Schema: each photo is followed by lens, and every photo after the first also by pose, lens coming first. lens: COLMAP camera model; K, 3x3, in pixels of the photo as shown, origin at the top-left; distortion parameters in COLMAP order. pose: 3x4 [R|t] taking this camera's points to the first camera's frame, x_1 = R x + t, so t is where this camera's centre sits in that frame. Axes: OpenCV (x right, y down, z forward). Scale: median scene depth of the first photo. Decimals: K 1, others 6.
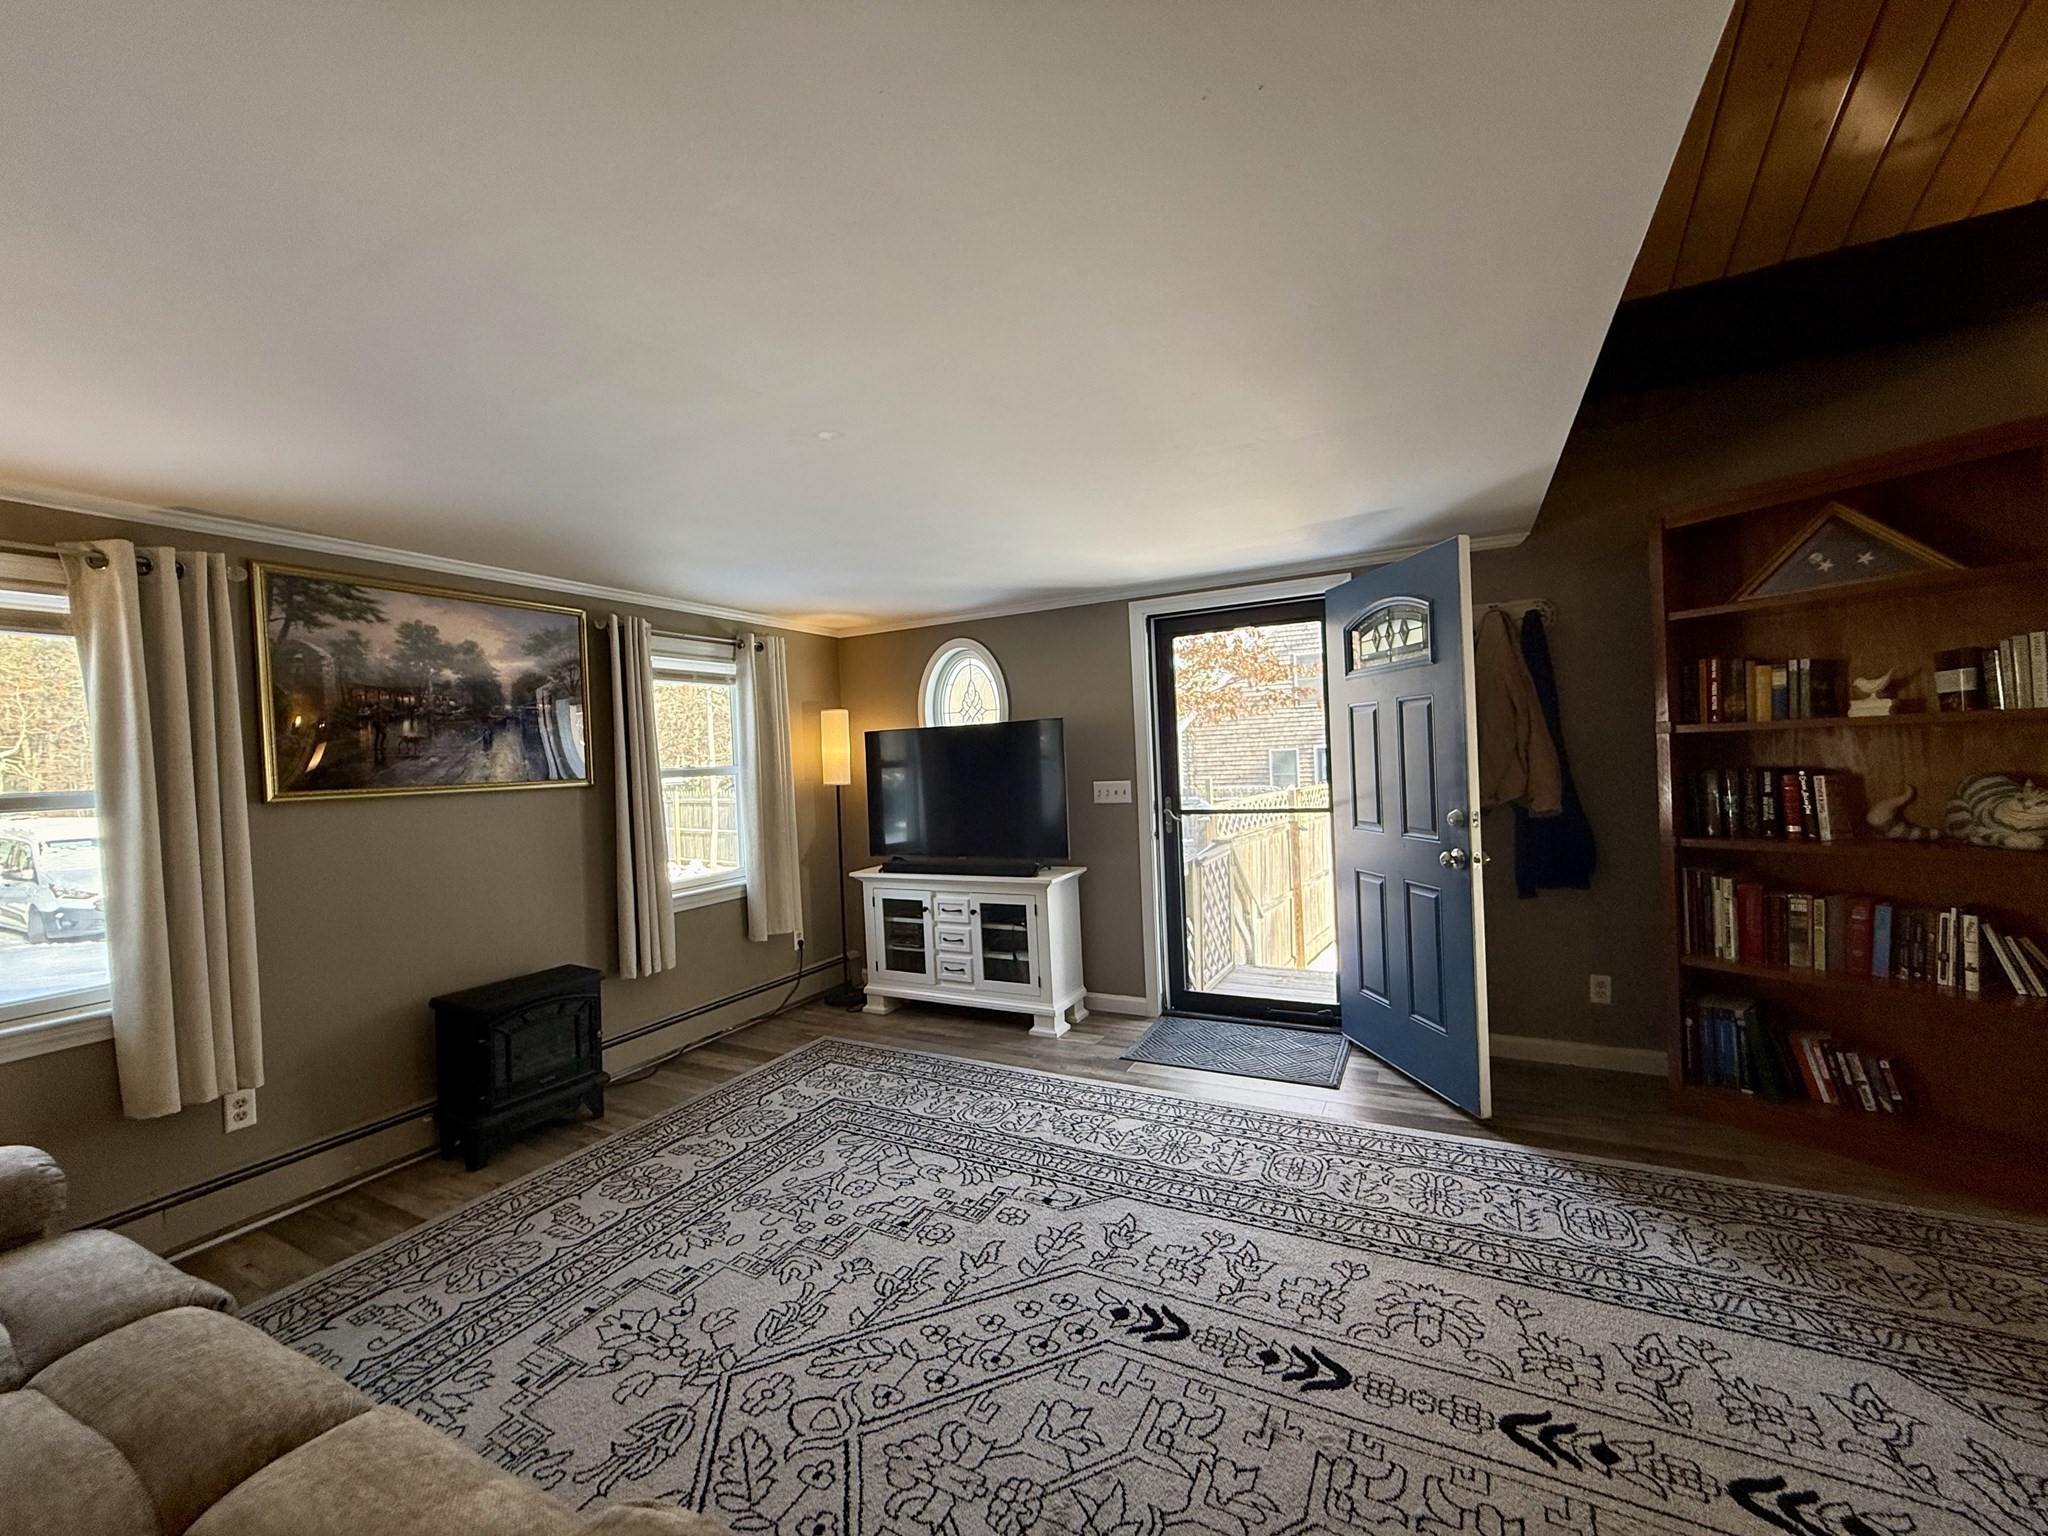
lens RADIAL K [[815.5, 0, 1017.5], [0, 815.5, 767.6], [0, 0, 1]] dist [0.002178, -0.001169]
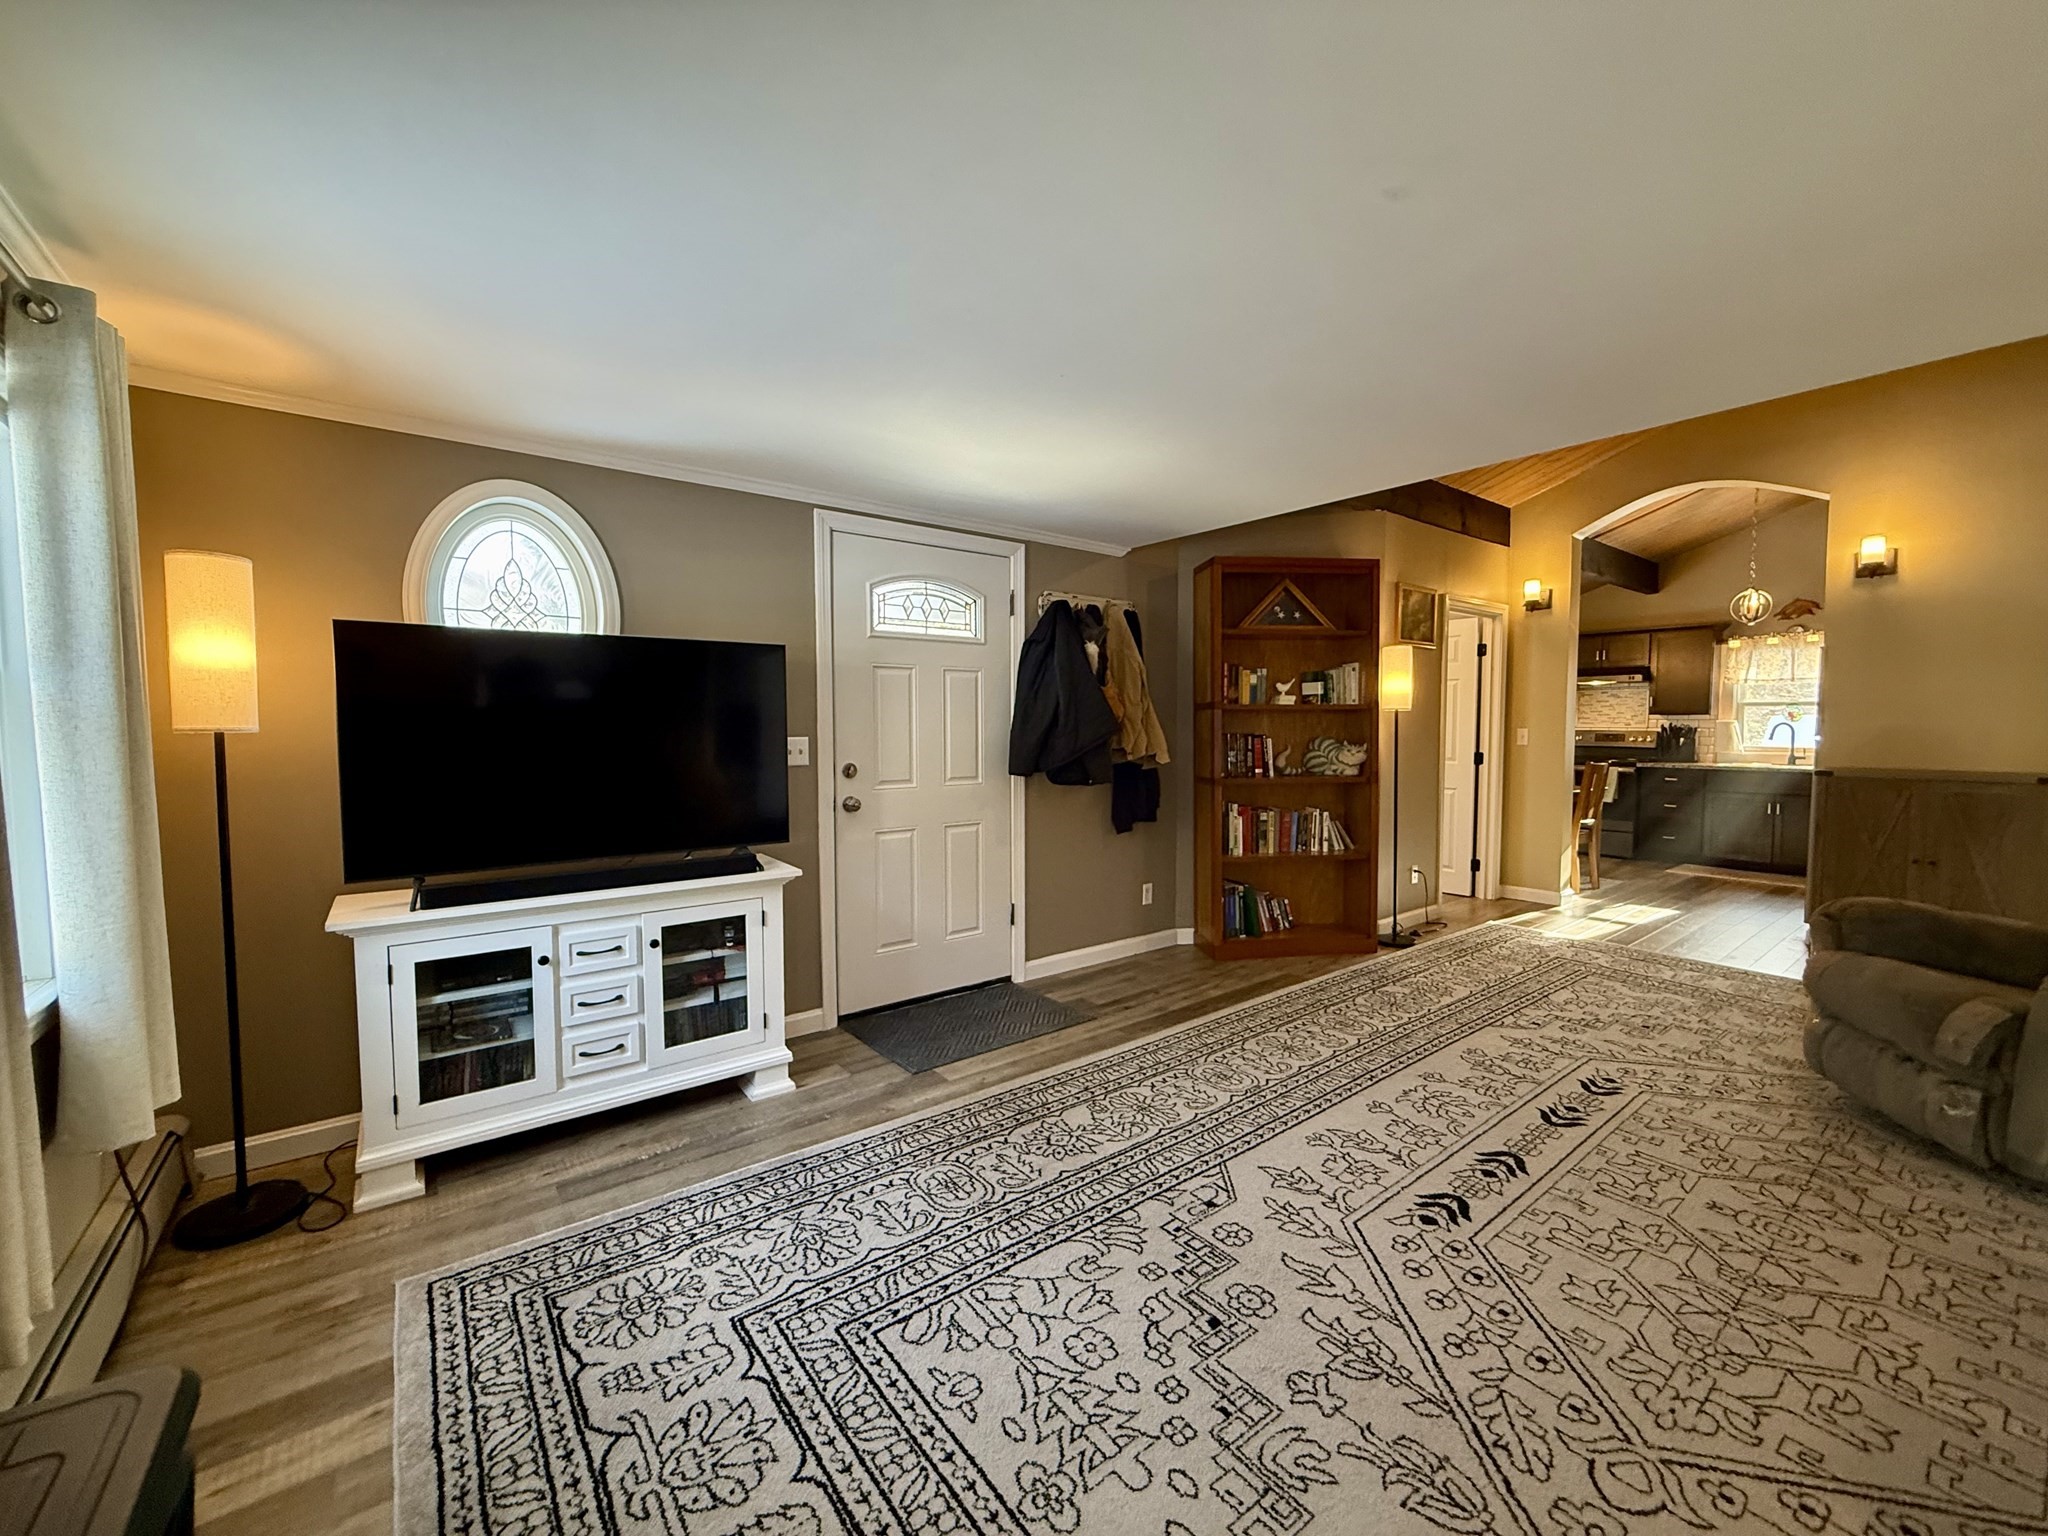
lens RADIAL K [[815.5, 0, 1022.1], [0, 815.5, 762.3], [0, 0, 1]] dist [0.002178, -0.001169]
pose [[0.415147, 0.001337, 0.909754, -0.809416], [-0.006426, 0.999978, 0.001462, 0.063057], [-0.909732, -0.006453, 0.415146, 0.806247]]
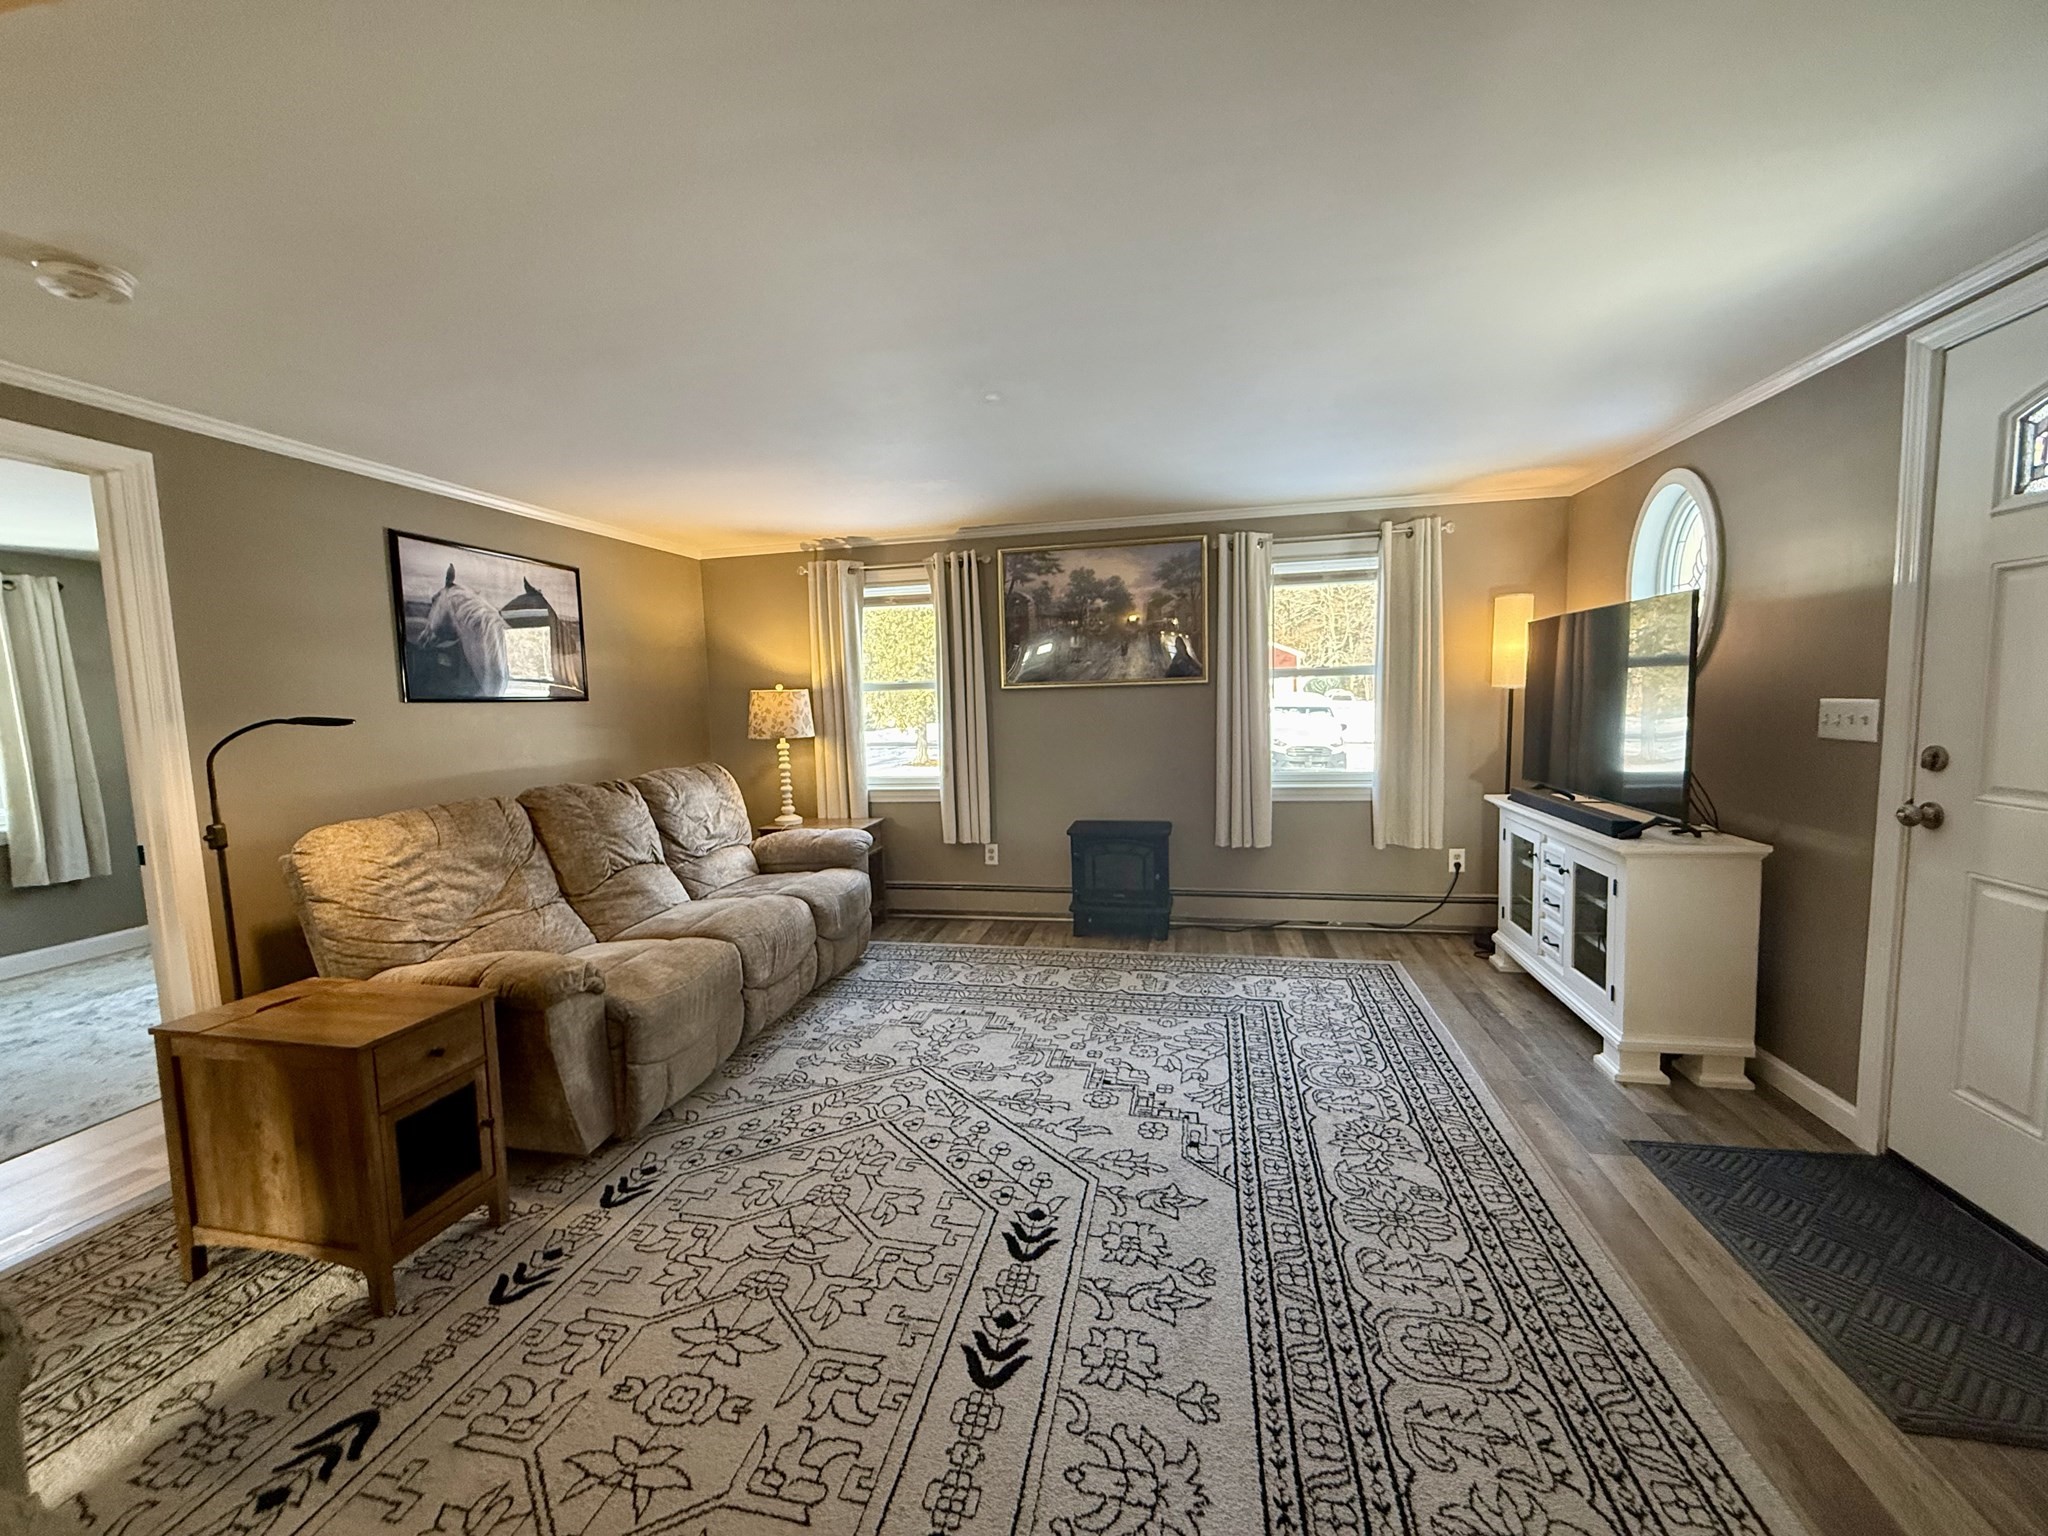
lens RADIAL K [[815.5, 0, 1024.4], [0, 815.5, 773.3], [0, 0, 1]] dist [0.002178, -0.001169]
pose [[0.279611, 0.132085, -0.950984, 0.795852], [0.006483, 0.990209, 0.139439, -0.021749], [0.960092, -0.045154, 0.276017, 0.560579]]
